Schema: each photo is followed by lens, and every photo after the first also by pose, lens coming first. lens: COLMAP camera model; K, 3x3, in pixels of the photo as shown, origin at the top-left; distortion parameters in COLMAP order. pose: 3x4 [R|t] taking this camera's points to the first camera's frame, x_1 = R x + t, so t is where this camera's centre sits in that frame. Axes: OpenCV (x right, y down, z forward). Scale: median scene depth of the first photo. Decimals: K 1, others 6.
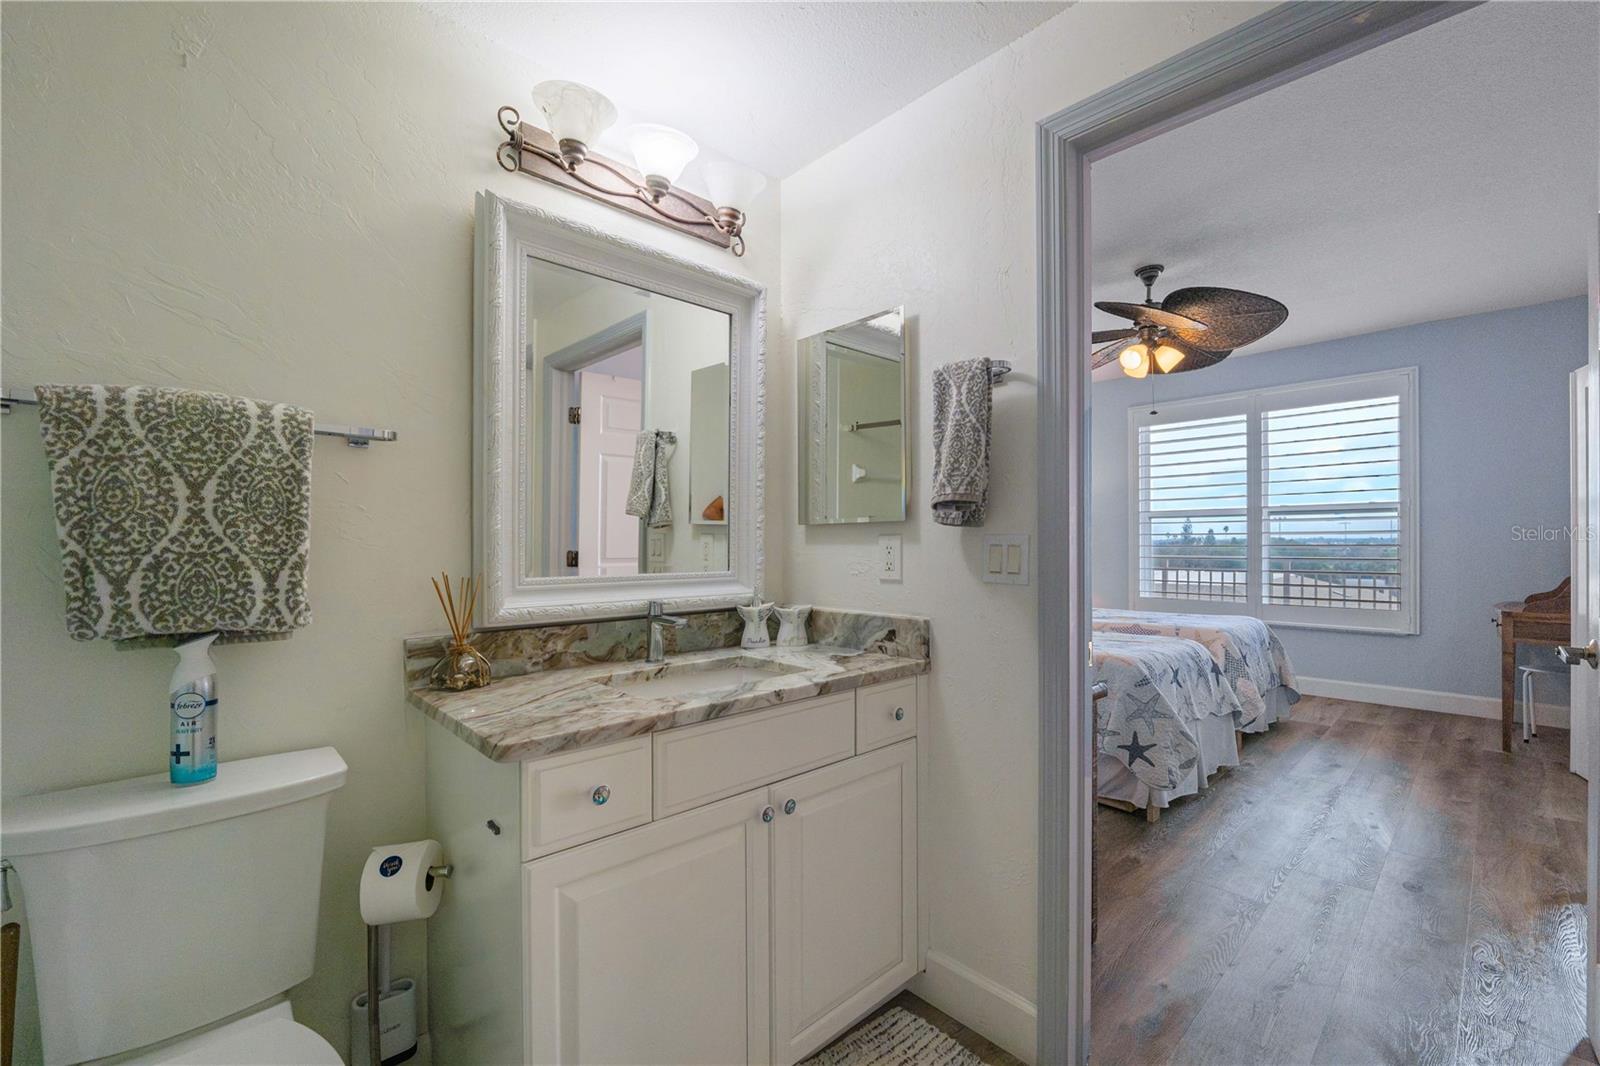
lens RADIAL K [[660.7, 0, 801.7], [0, 660.7, 539.0], [0, 0, 1]] dist [-0.002694, 0.001306]
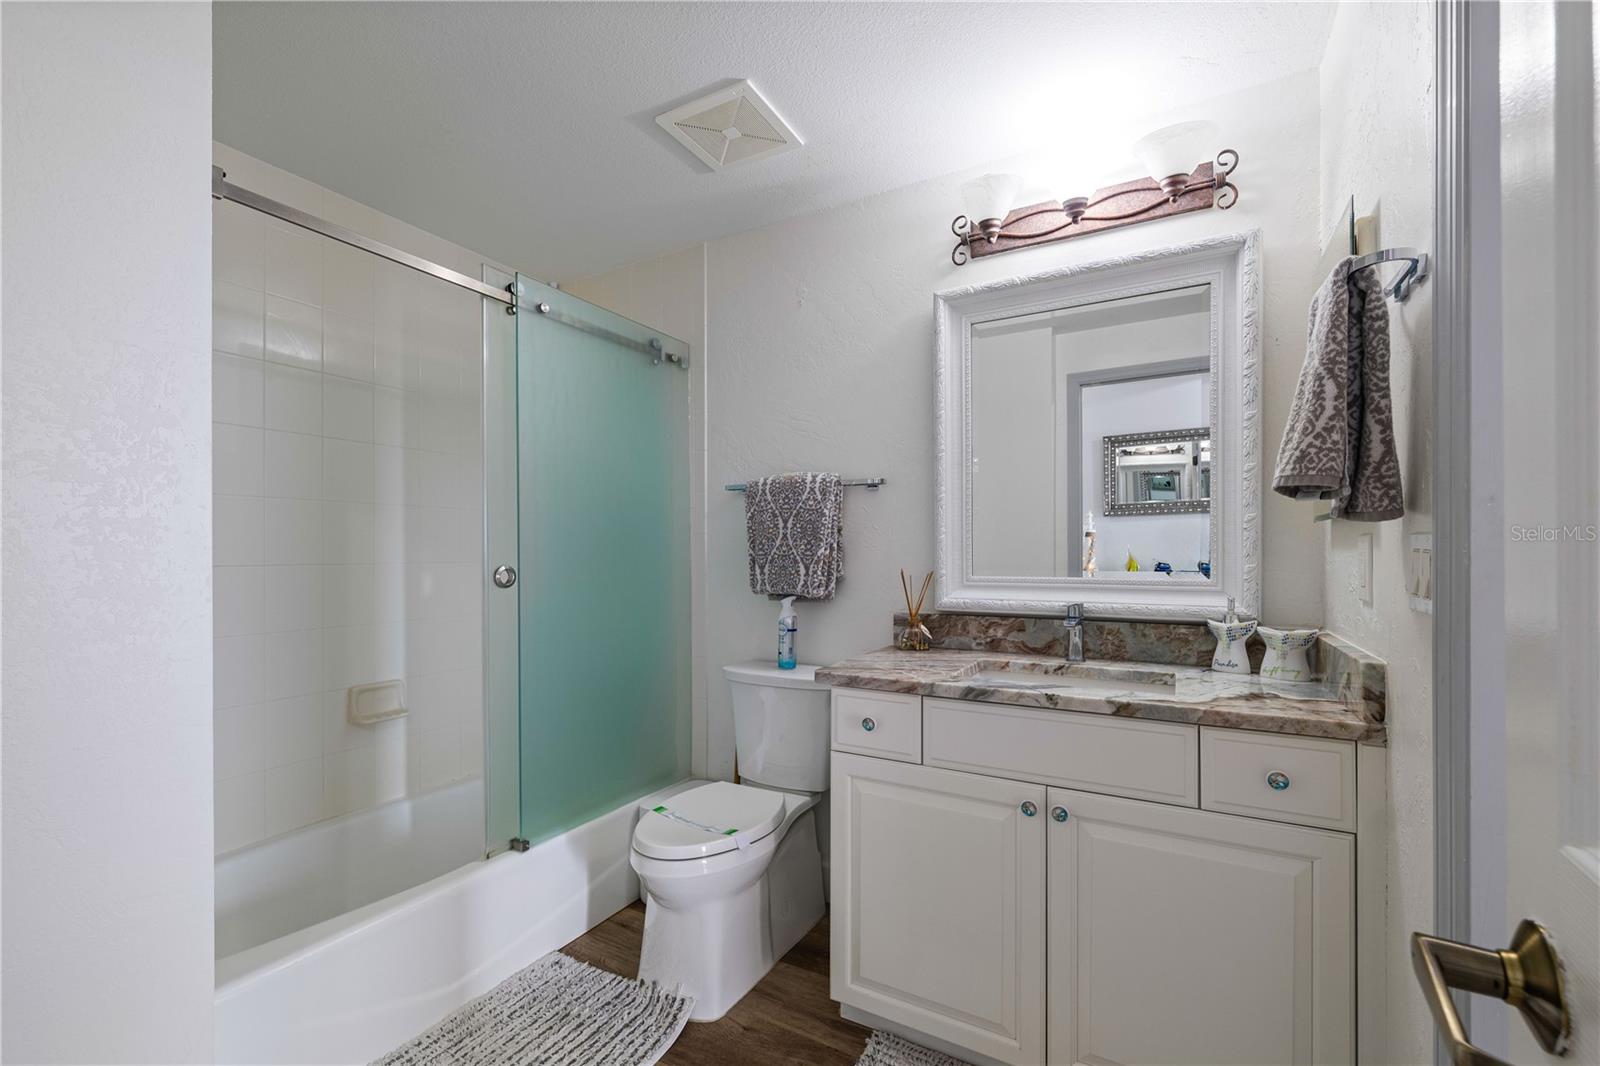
lens RADIAL K [[660.7, 0, 804.4], [0, 660.7, 548.5], [0, 0, 1]] dist [-0.002694, 0.001306]
pose [[0.322875, -0.003749, -0.946434, 0.932745], [0.010727, 0.999942, -0.000302, 0.002937], [0.946381, -0.010055, 0.322897, 0.372759]]
